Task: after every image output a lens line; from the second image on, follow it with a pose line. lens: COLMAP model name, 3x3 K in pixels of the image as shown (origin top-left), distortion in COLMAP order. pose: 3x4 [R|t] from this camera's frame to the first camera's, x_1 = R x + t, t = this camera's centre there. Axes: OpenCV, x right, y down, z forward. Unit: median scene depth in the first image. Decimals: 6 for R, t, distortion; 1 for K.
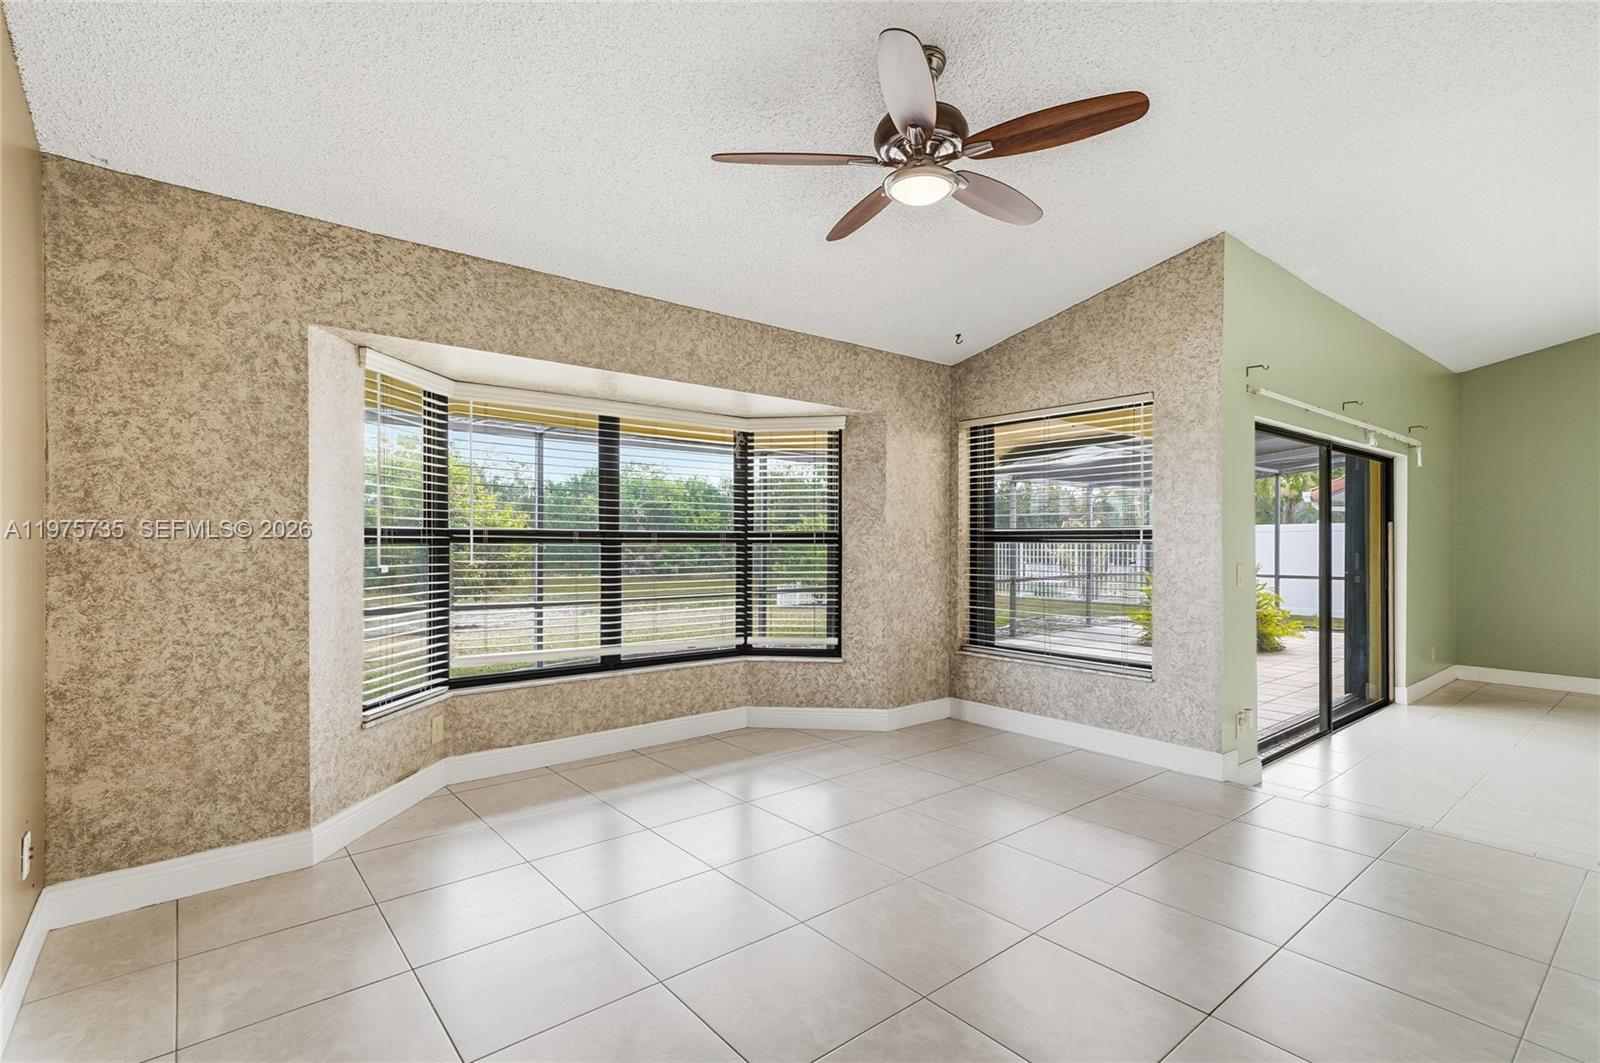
lens RADIAL K [[731.1, 0, 793.7], [0, 731.1, 542.1], [0, 0, 1]] dist [0.000227, 0.003697]
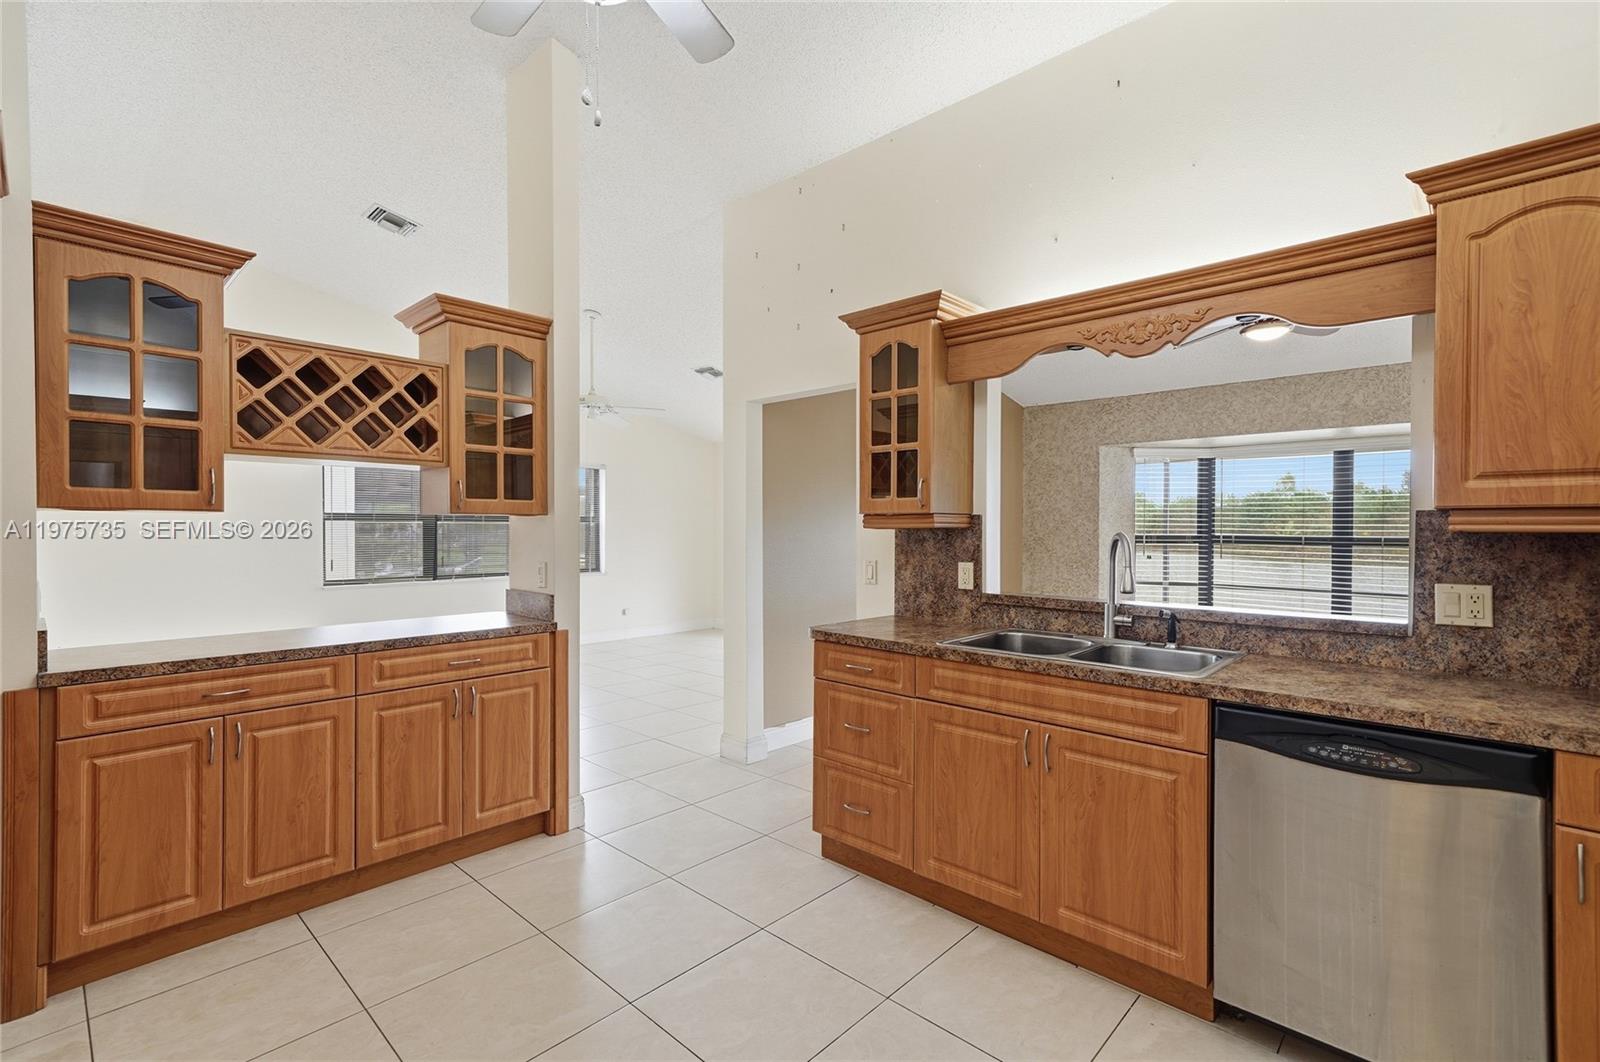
lens RADIAL K [[731.1, 0, 790.2], [0, 731.1, 535.5], [0, 0, 1]] dist [0.000227, 0.003697]
pose [[0.128310, 0.008955, -0.991694, 1.000896], [-0.005853, 0.999949, 0.008272, -0.024196], [0.991717, 0.004744, 0.128355, -0.161772]]
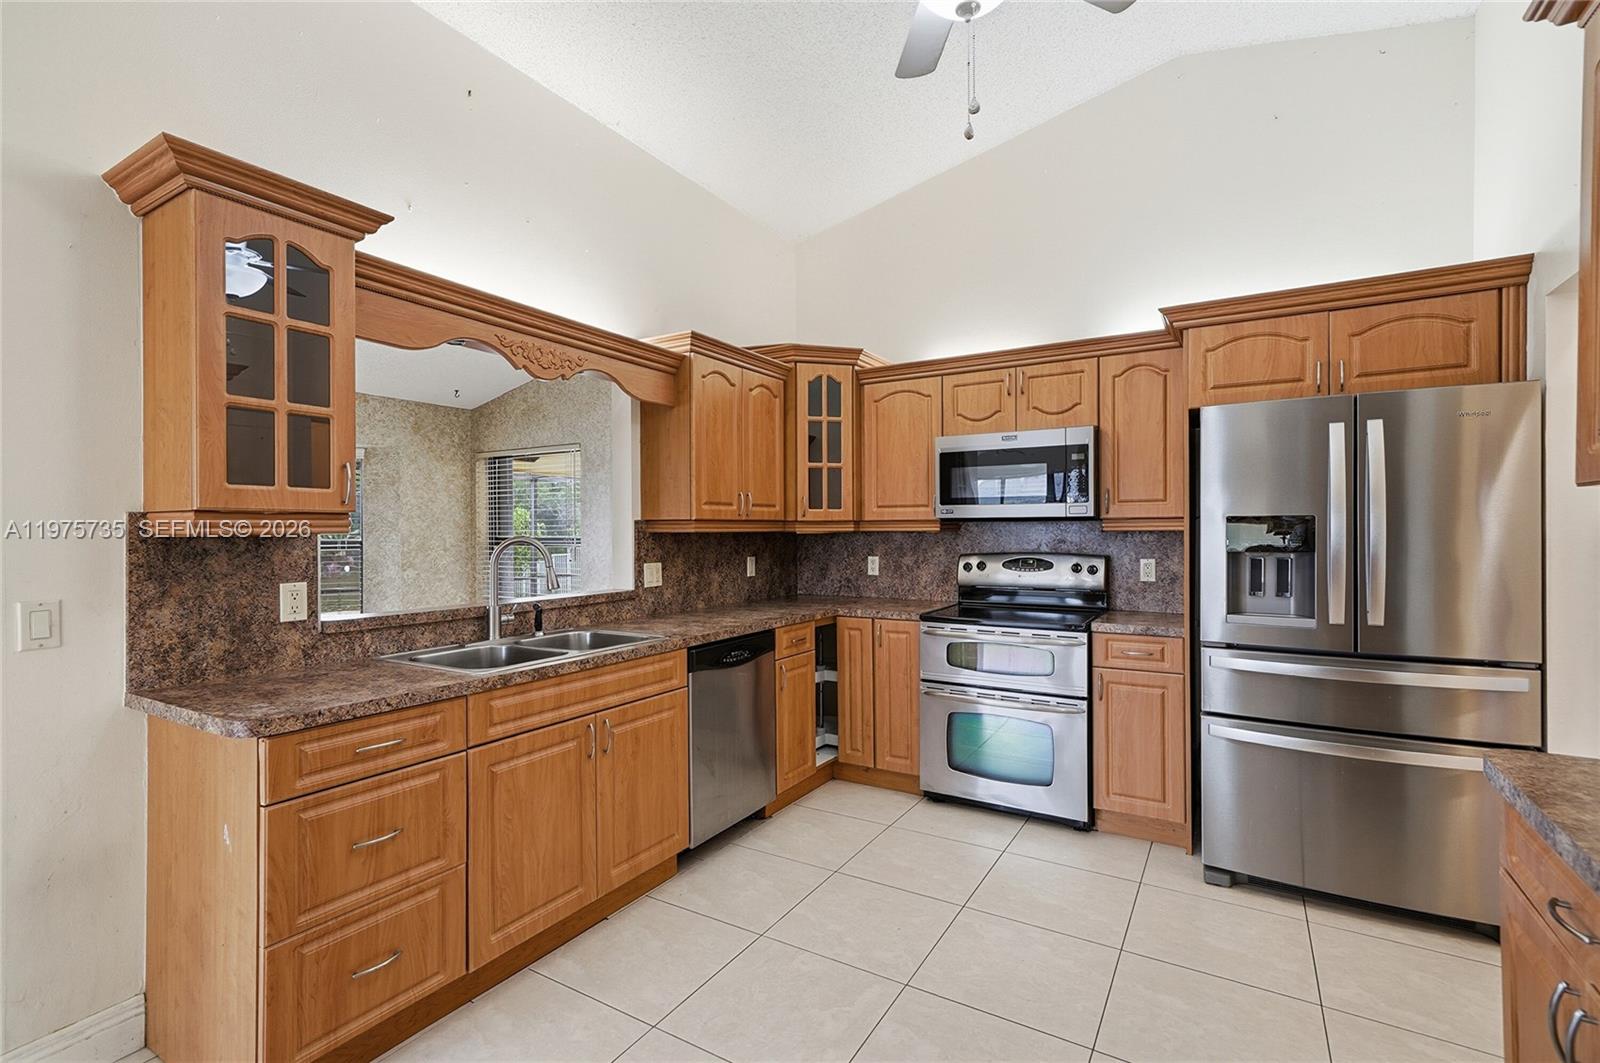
lens RADIAL K [[731.1, 0, 811.6], [0, 731.1, 532.3], [0, 0, 1]] dist [0.000227, 0.003697]
pose [[0.934143, -0.009724, 0.356765, 0.403947], [0.010206, 0.999948, 0.000532, -0.024264], [-0.356752, 0.003144, 0.934194, -0.536763]]
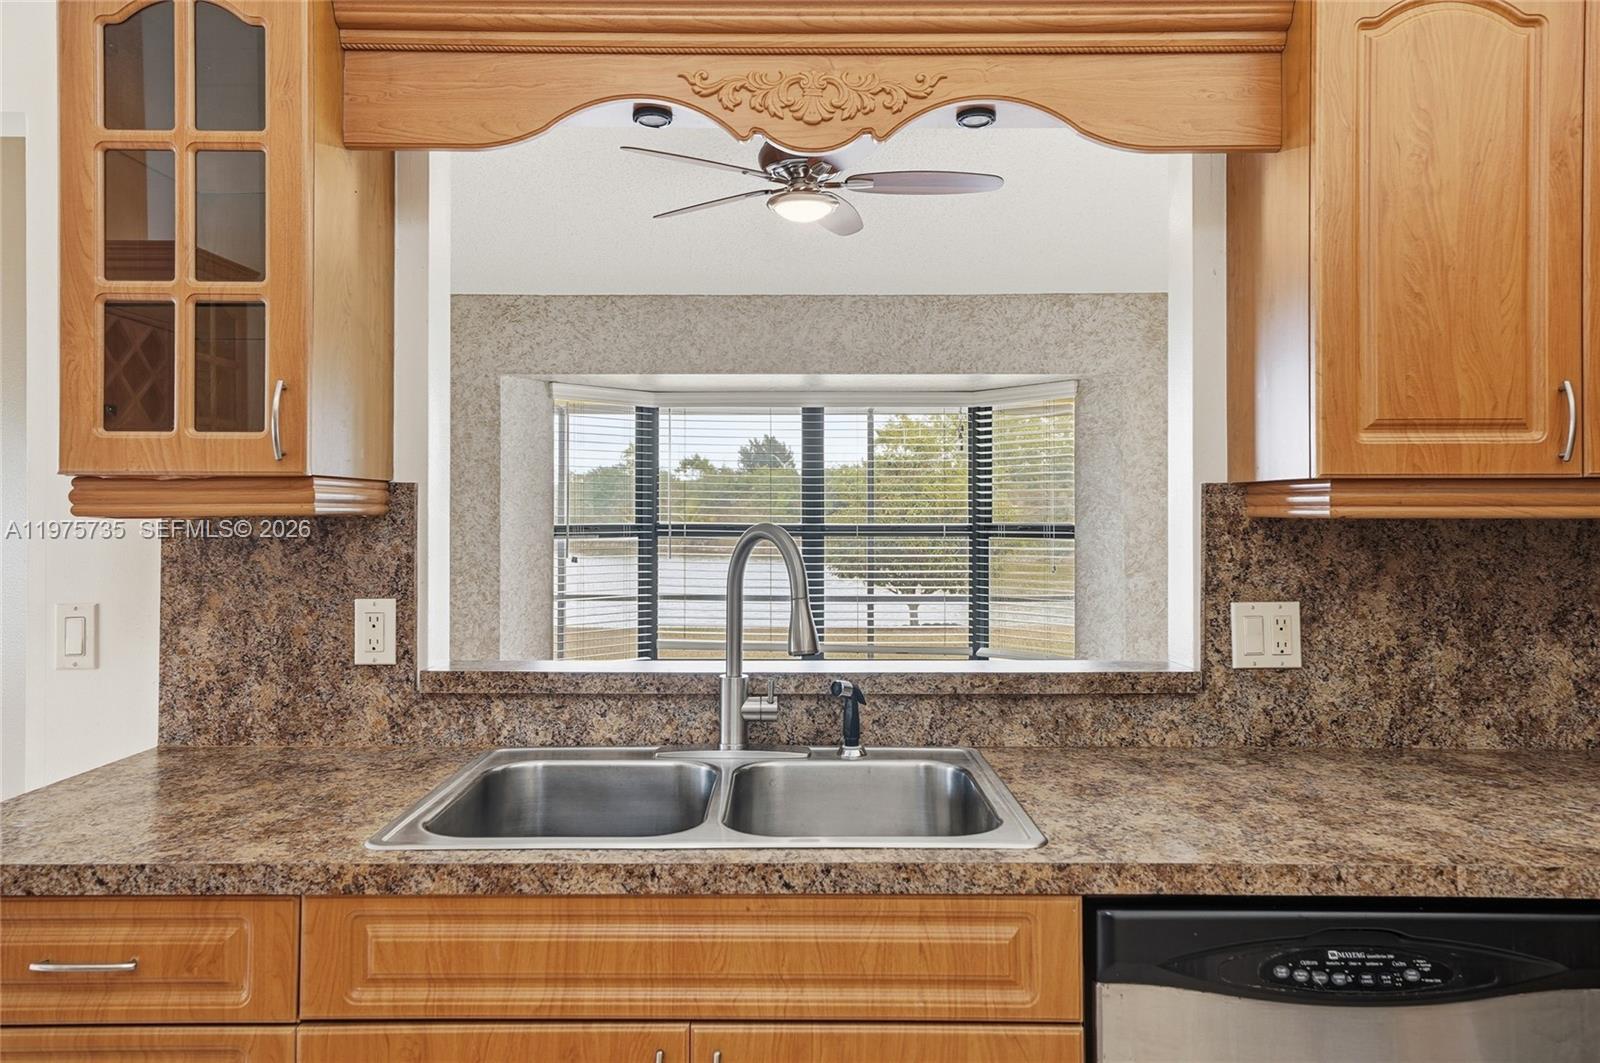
lens RADIAL K [[1078.8, 0, 802.7], [0, 1078.8, 502.1], [0, 0, 1]] dist [0.024366, 0.006720]
pose [[0.778358, -0.009691, -0.627746, 0.687517], [0.000437, 0.999889, -0.014894, -0.025299], [0.627821, 0.011319, 0.778276, -0.126874]]
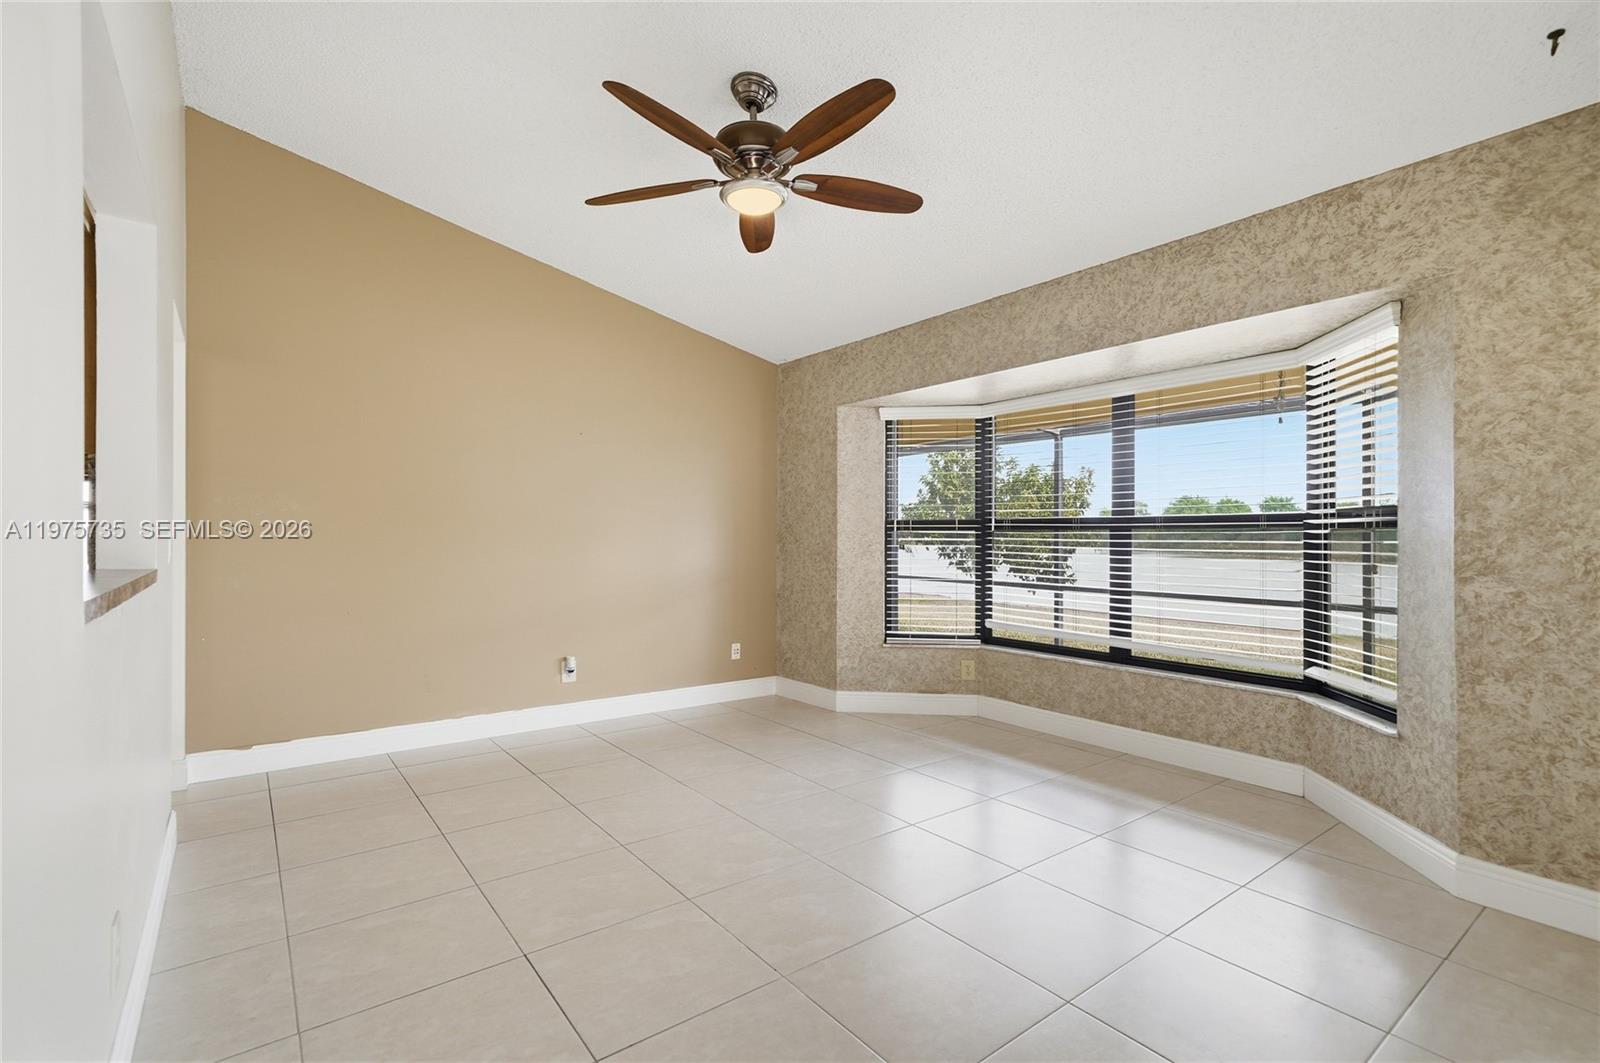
lens RADIAL K [[731.1, 0, 798.1], [0, 731.1, 535.9], [0, 0, 1]] dist [0.000227, 0.003697]
pose [[-0.028654, -0.002542, -0.999586, 0.770728], [-0.004775, 0.999986, -0.002406, 0.014874], [0.999578, 0.004704, -0.028666, 0.658683]]
